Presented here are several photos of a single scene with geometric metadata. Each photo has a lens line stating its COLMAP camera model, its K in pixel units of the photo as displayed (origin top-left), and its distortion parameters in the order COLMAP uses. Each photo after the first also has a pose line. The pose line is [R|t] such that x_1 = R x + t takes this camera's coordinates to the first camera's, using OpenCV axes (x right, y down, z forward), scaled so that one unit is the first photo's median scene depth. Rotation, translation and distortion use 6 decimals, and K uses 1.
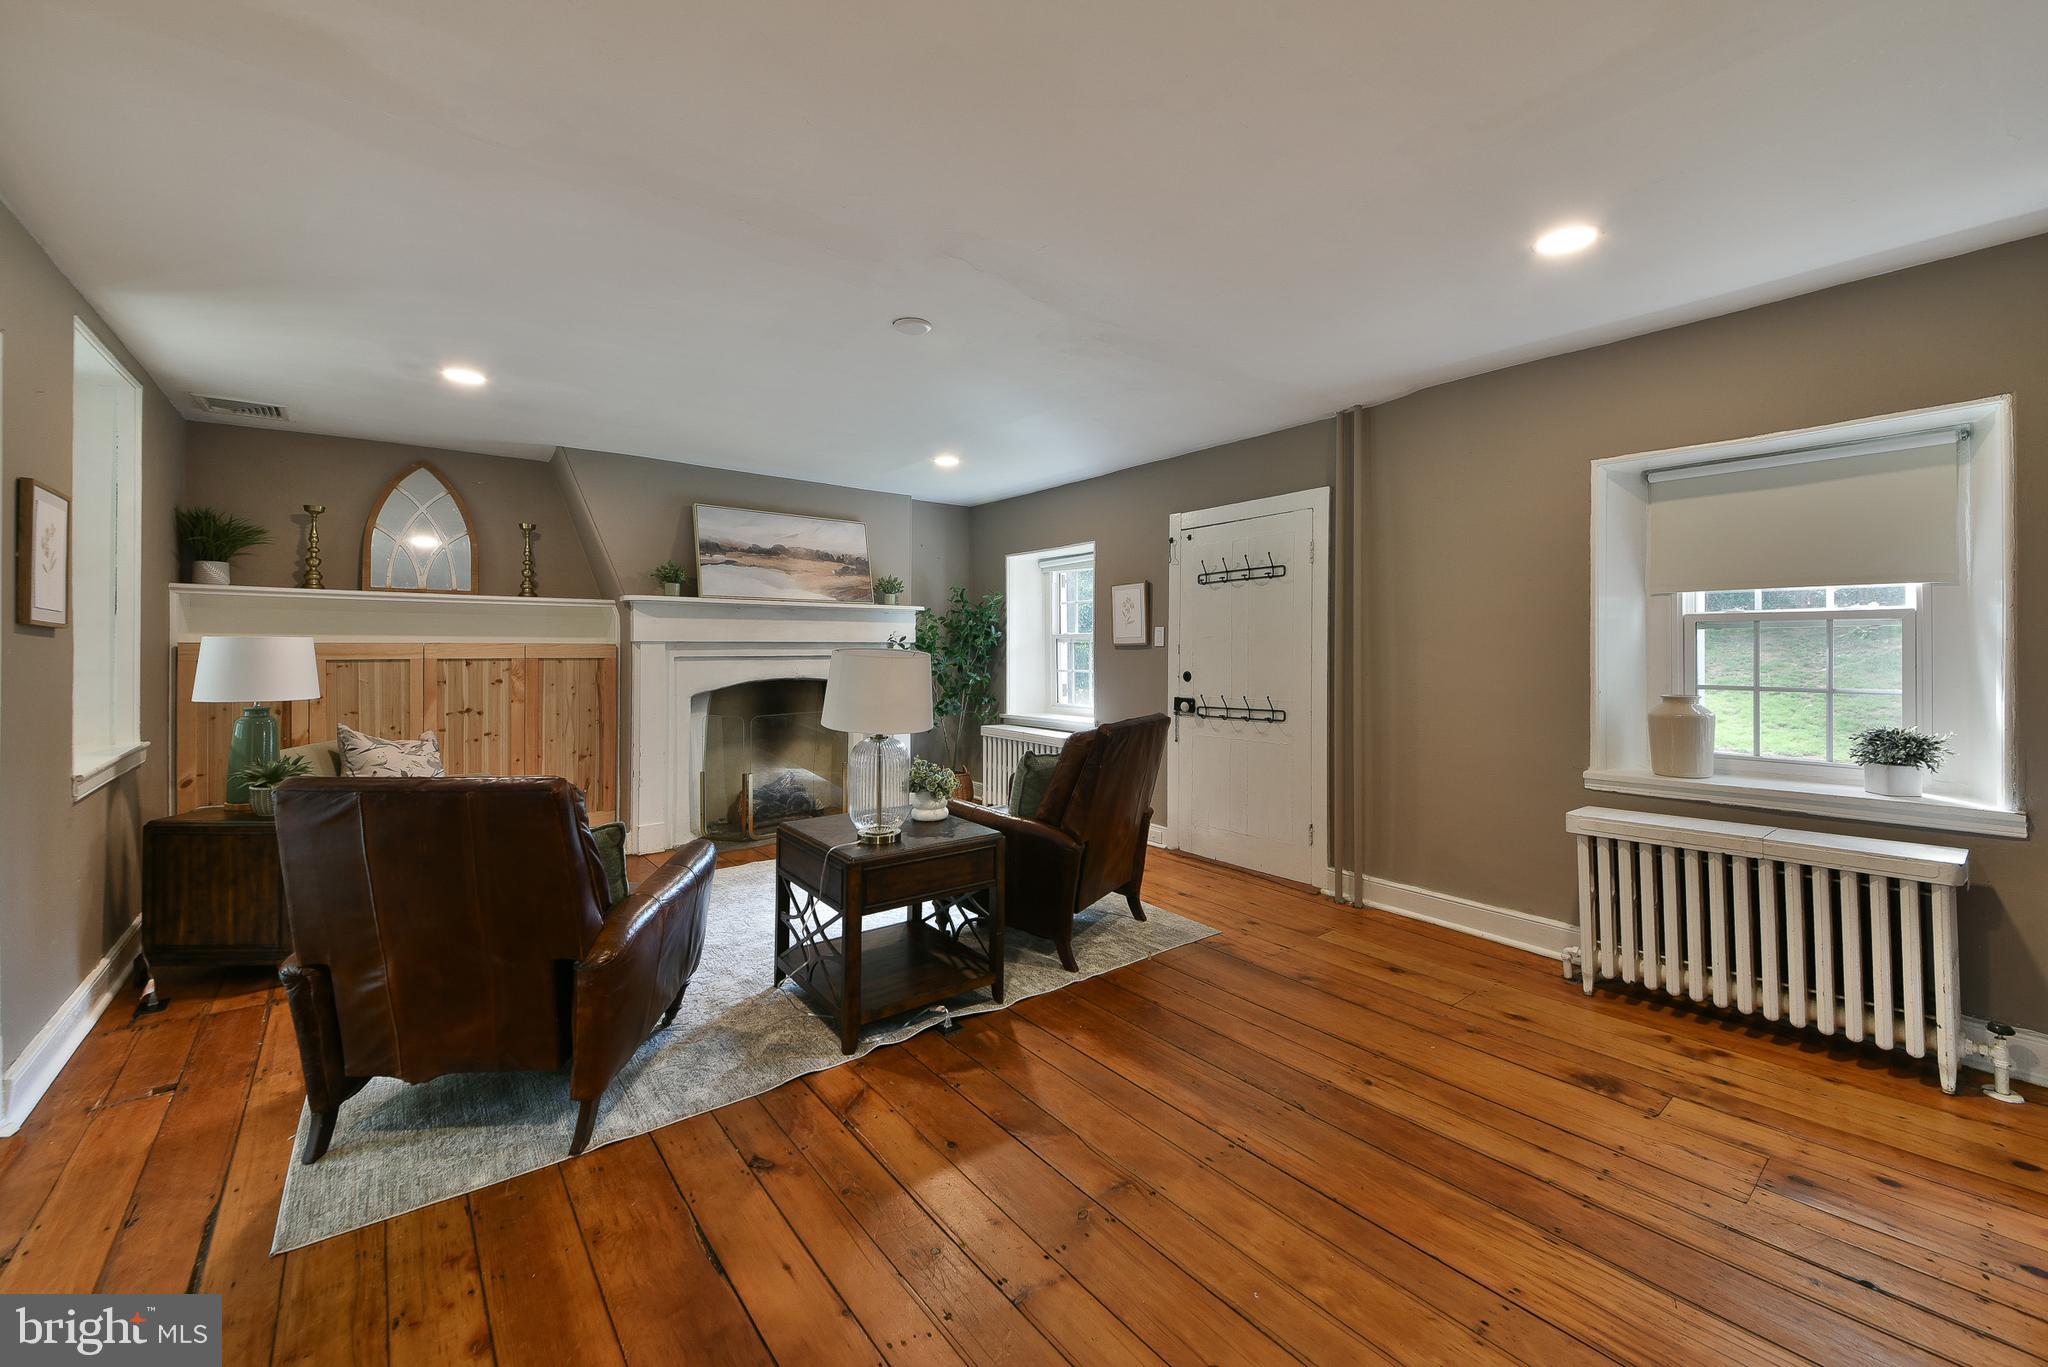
lens RADIAL K [[814.8, 0, 1103.0], [0, 814.8, 647.3], [0, 0, 1]] dist [0.009512, -0.000473]
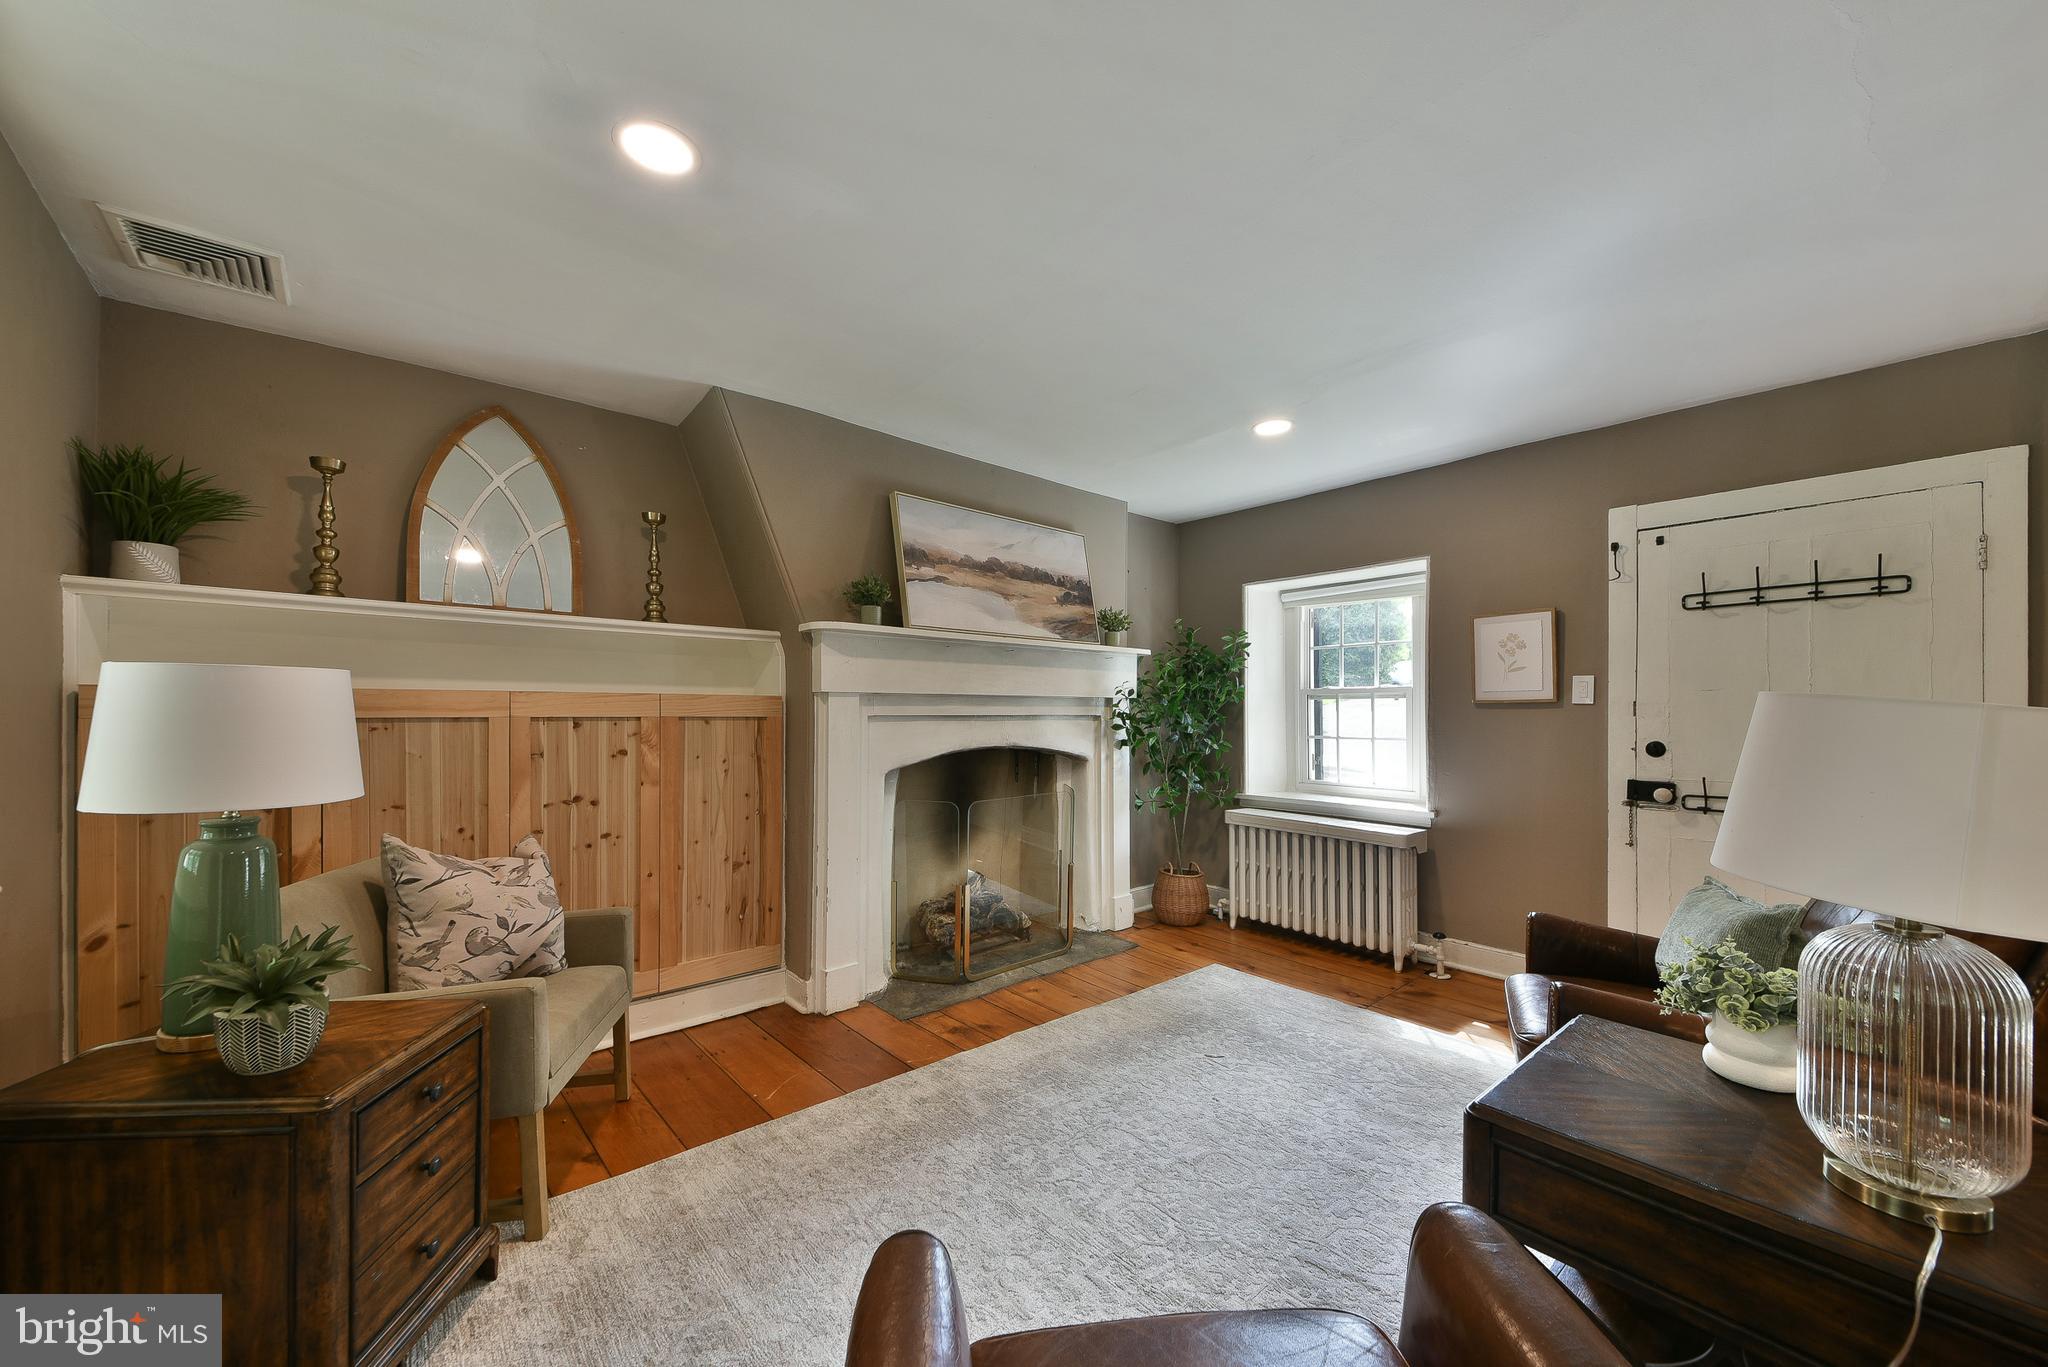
lens RADIAL K [[774.4, 0, 1079.8], [0, 774.4, 711.9], [0, 0, 1]] dist [0.018139, -0.002715]
pose [[0.999594, 0.005435, 0.027962, -0.388685], [-0.005579, 0.999972, 0.005069, 0.004629], [-0.027934, -0.005223, 0.999596, 0.374123]]
